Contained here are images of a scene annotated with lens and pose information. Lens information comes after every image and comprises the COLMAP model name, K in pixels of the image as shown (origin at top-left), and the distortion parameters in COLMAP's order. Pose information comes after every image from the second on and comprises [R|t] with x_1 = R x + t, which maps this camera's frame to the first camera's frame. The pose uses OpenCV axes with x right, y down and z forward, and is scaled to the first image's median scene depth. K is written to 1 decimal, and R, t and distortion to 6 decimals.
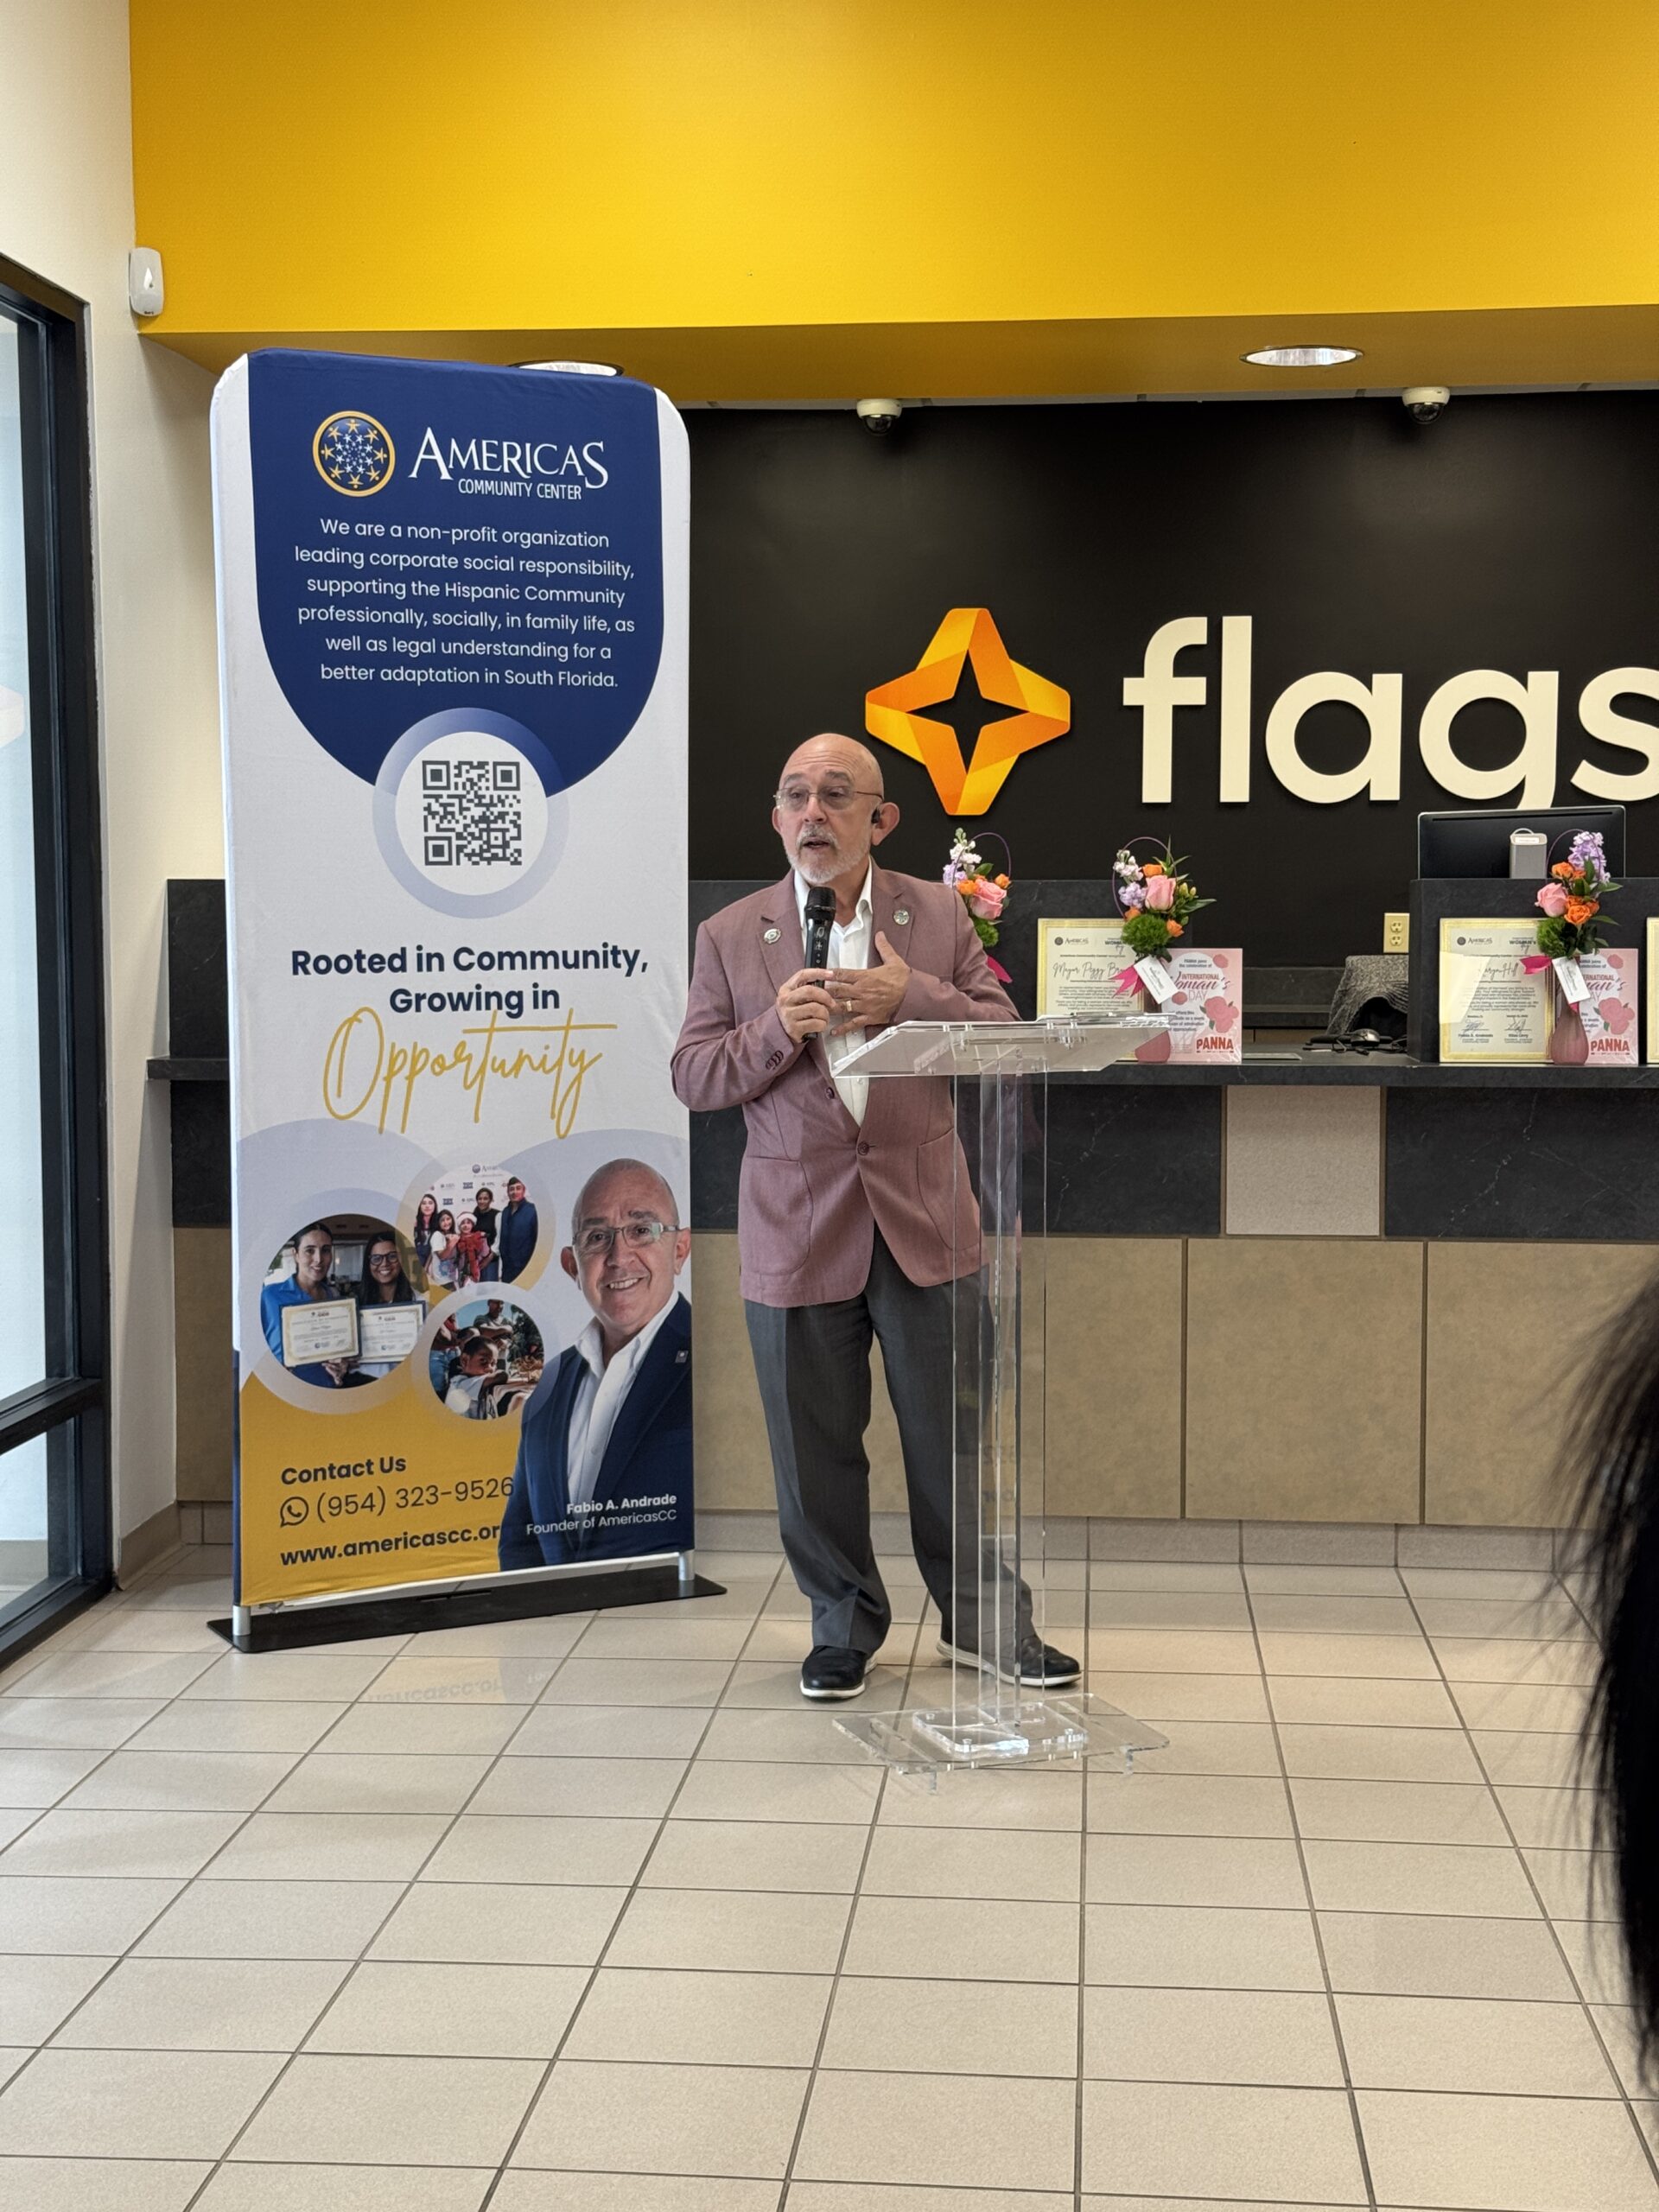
lens RADIAL K [[3176.8, 0, 828.3], [0, 3176.8, 1089.8], [0, 0, 1]] dist [0.159915, 0.000000]
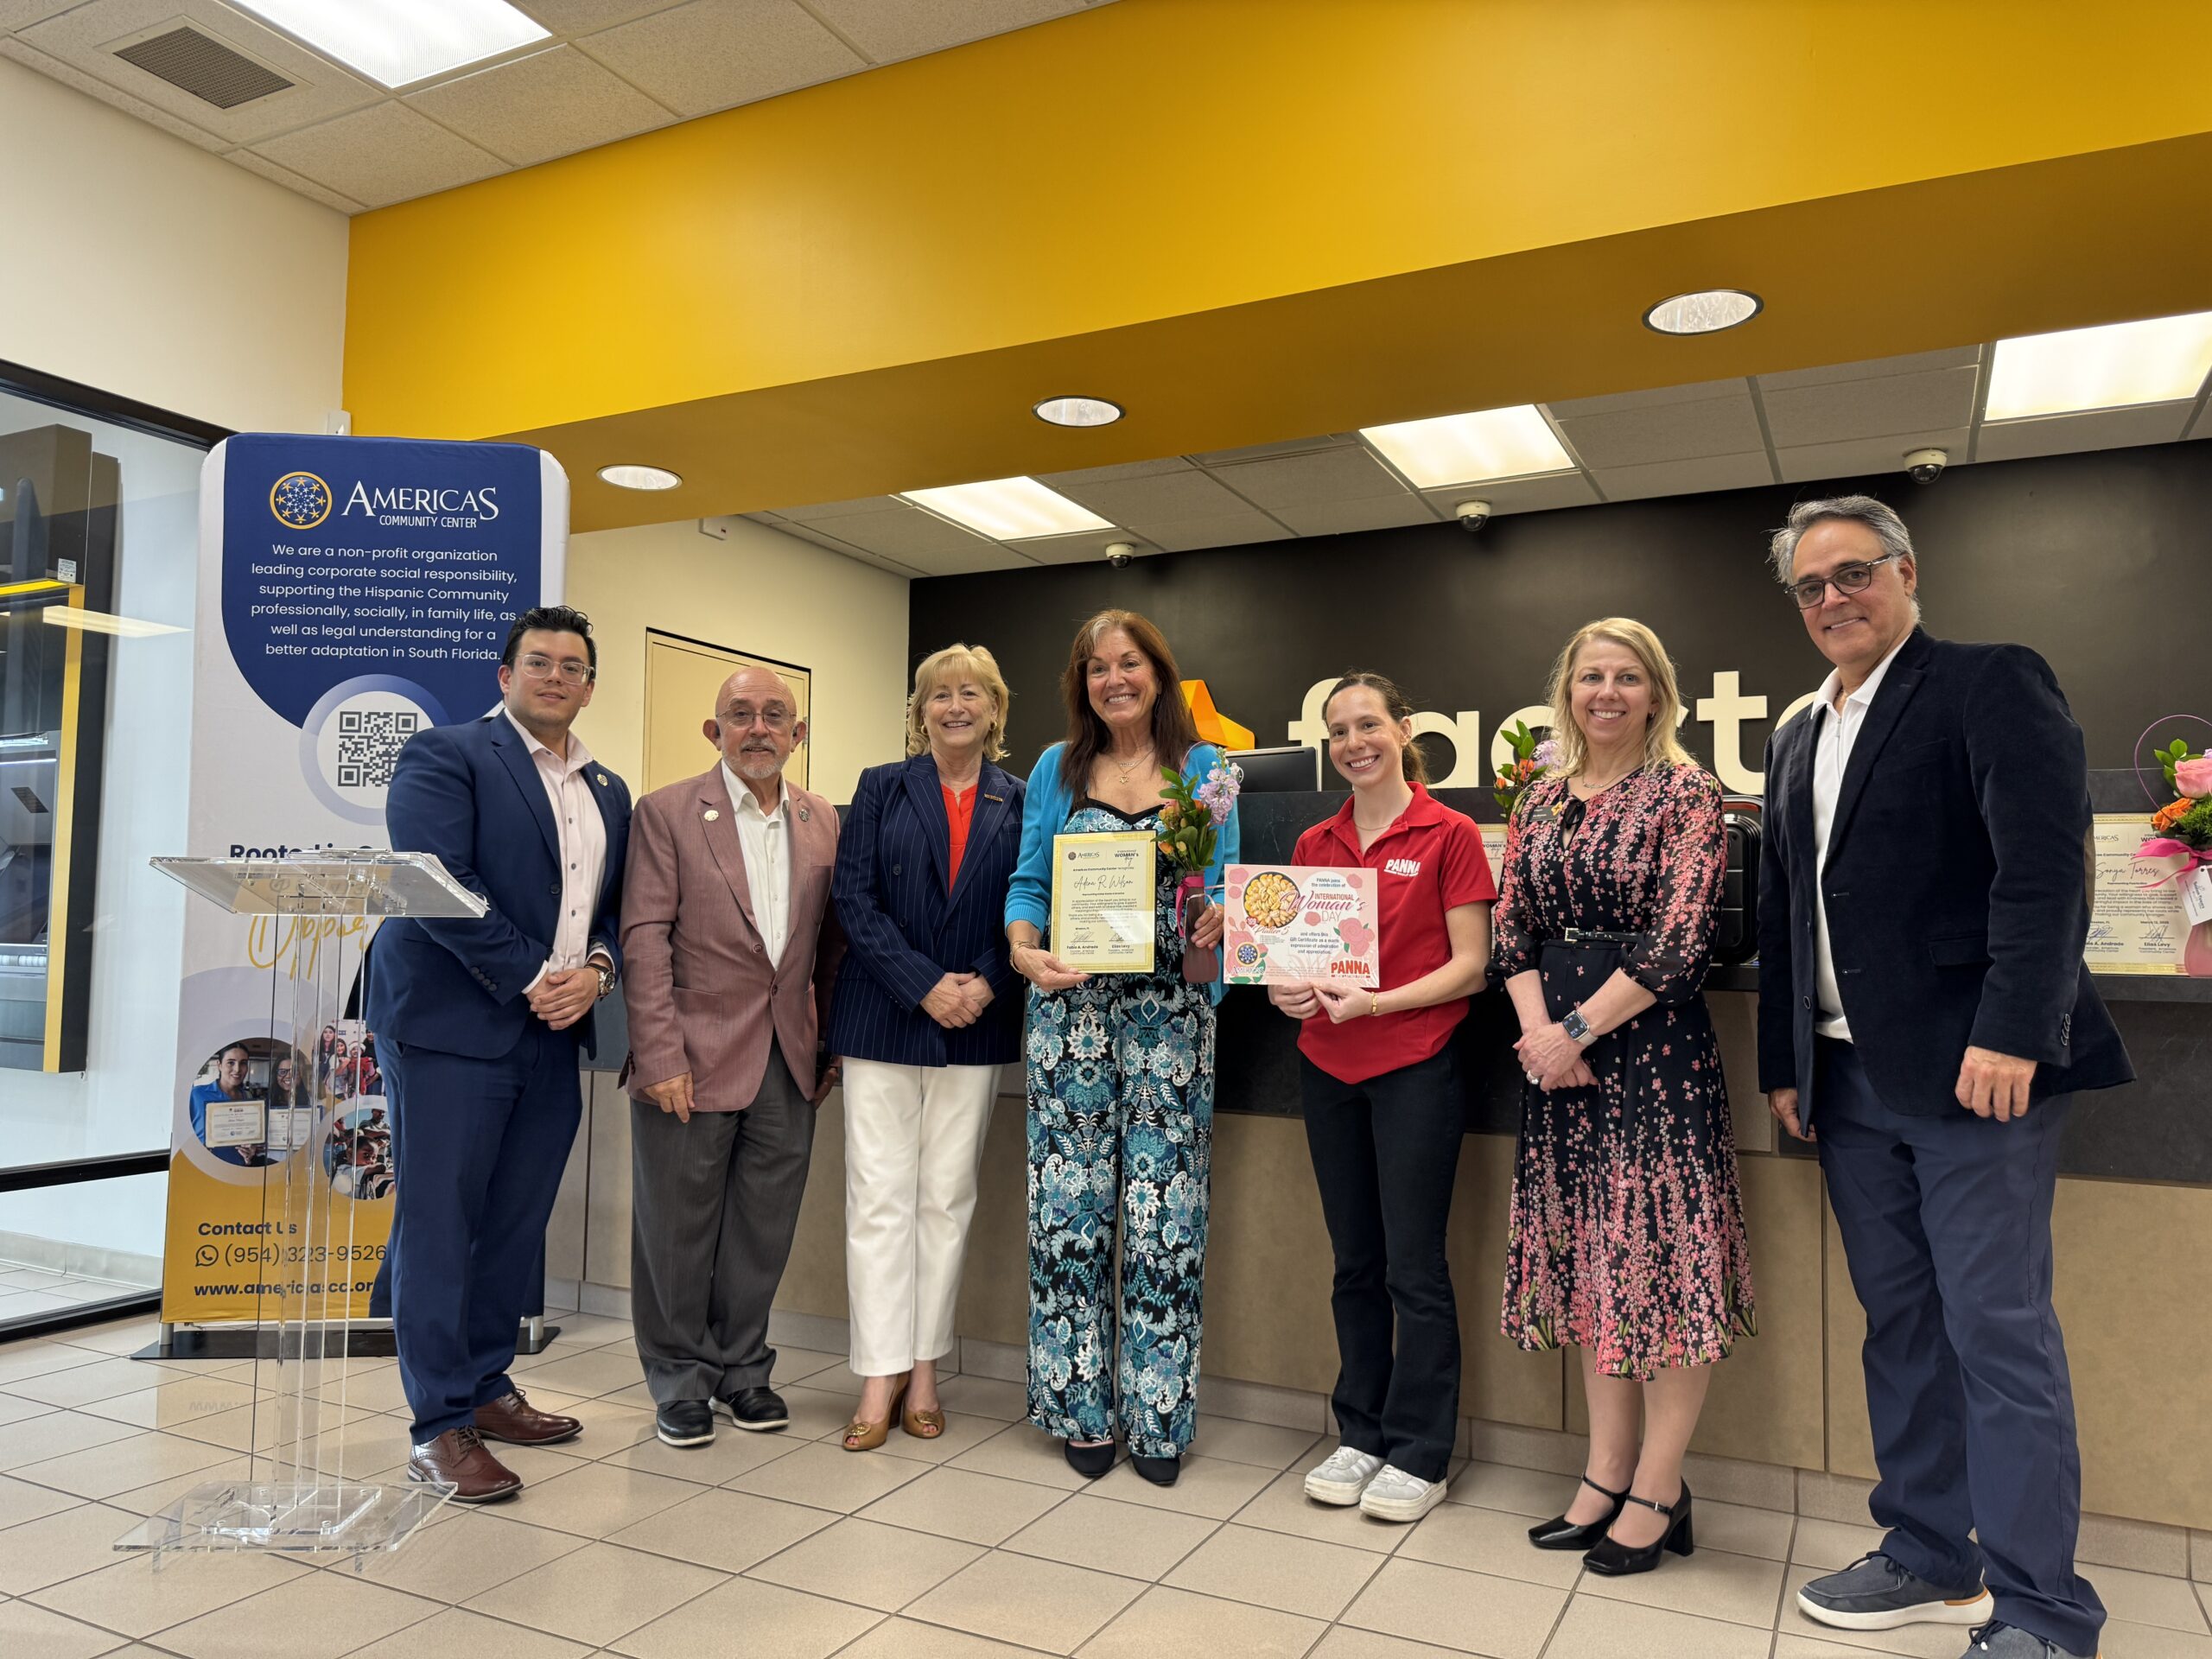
lens RADIAL K [[1589.1, 0, 1092.9], [0, 1589.1, 826.5], [0, 0, 1]] dist [0.020330, -0.023880]
pose [[0.925669, -0.015782, -0.378005, 0.433384], [-0.038608, 0.989973, -0.135879, 0.028112], [0.376359, 0.140373, 0.915778, 0.486100]]
